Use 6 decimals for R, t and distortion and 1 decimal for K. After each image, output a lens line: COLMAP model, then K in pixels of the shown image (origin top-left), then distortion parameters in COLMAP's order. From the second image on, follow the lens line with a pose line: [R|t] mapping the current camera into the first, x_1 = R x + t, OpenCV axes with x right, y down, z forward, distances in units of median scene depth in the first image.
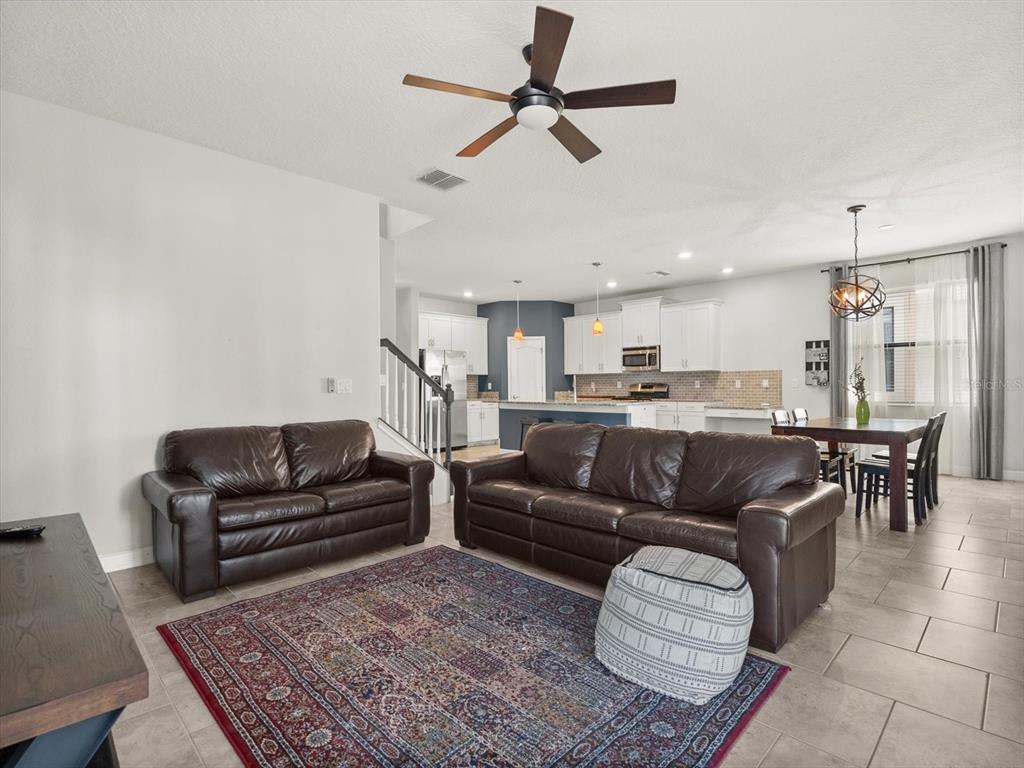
lens RADIAL K [[507.5, 0, 516.7], [0, 507.5, 387.7], [0, 0, 1]] dist [-0.000961, -0.000458]
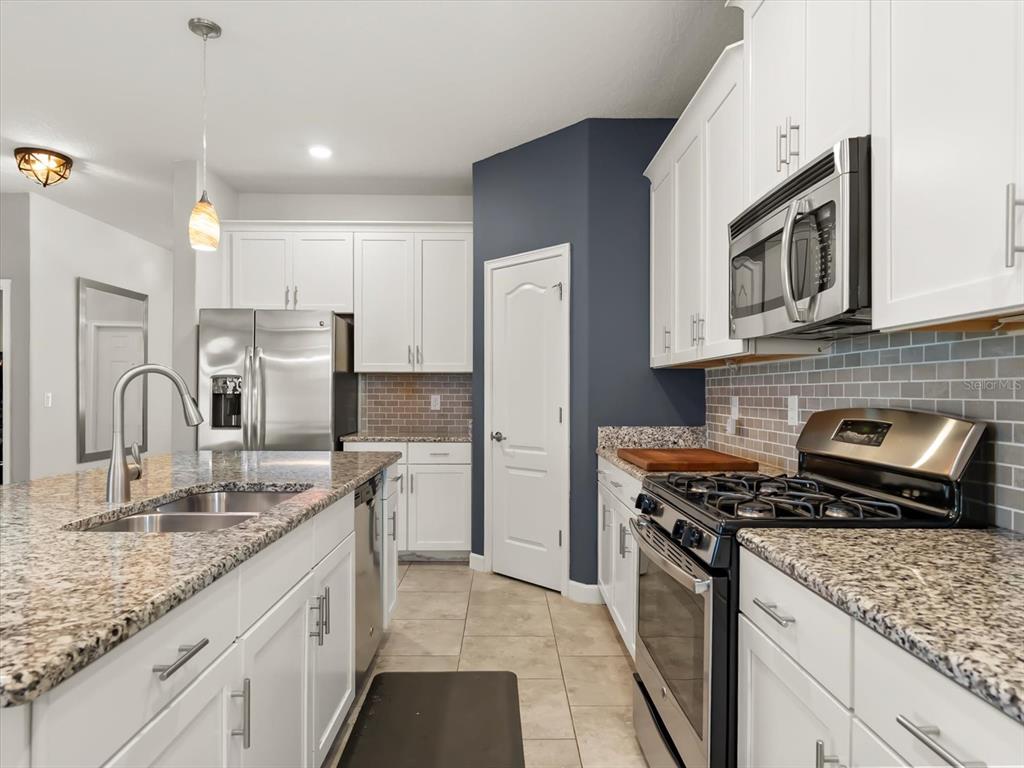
lens RADIAL K [[621.4, 0, 503.7], [0, 621.4, 398.3], [0, 0, 1]] dist [0.000158, 0.000340]
pose [[0.712857, 0.015380, -0.701141, 0.331905], [-0.009568, 0.999880, 0.012206, -0.014486], [0.701244, -0.001992, 0.712918, 0.810872]]
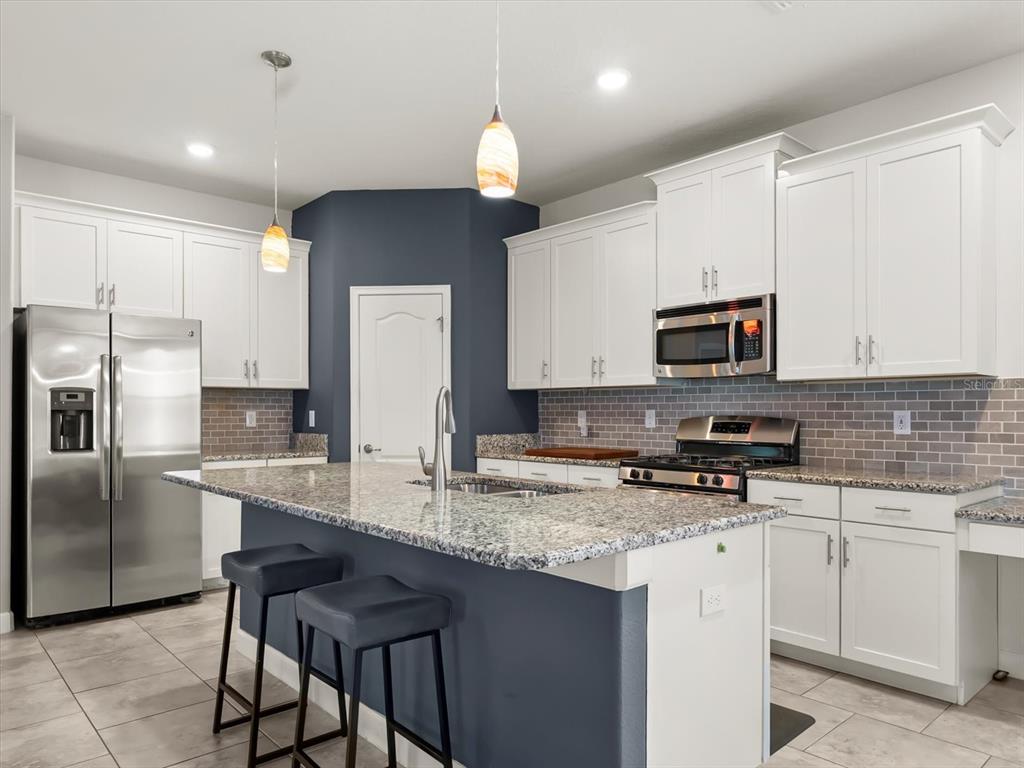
lens RADIAL K [[689.6, 0, 516.6], [0, 689.6, 409.7], [0, 0, 1]] dist [0.003606, -0.005407]
pose [[0.998809, 0.007042, -0.048270, 0.147124], [-0.007163, 0.999972, -0.002340, -0.011467], [0.048252, 0.002683, 0.998832, 0.575447]]
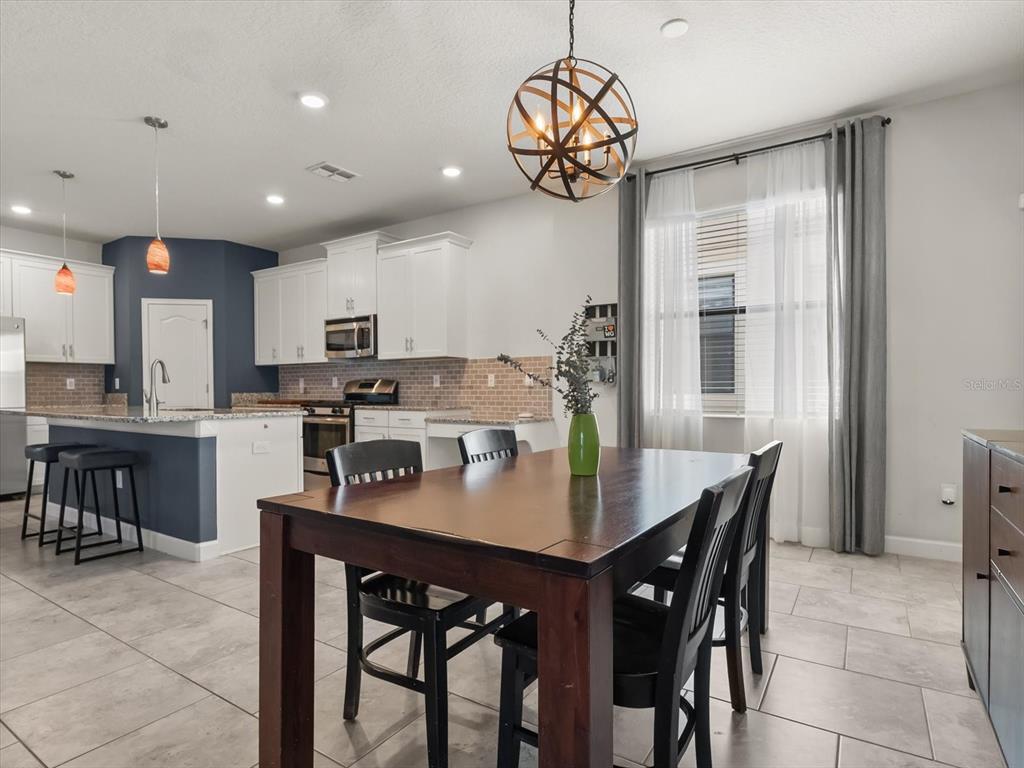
lens RADIAL K [[545.7, 0, 511.4], [0, 545.7, 396.1], [0, 0, 1]] dist [-0.002284, 0.000380]
pose [[0.978015, 0.000540, 0.208534, 0.303814], [-0.002601, 0.999950, 0.009609, 0.004726], [-0.208518, -0.009940, 0.977968, 0.345914]]
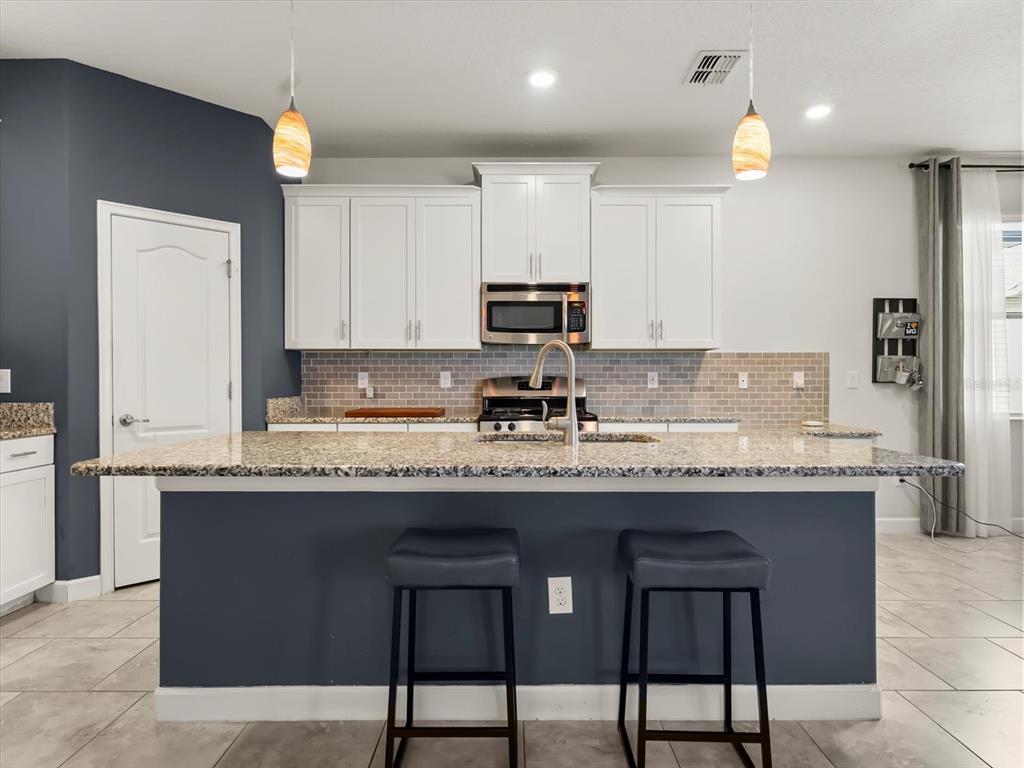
lens RADIAL K [[598.3, 0, 512.0], [0, 598.3, 384.0], [0, 0, 1]] dist [-0.001031, -0.000090]
pose [[0.705646, 0.001891, 0.708562, -0.101383], [-0.003127, 0.999995, 0.000446, -0.003041], [-0.708558, -0.002530, 0.705648, 0.706978]]
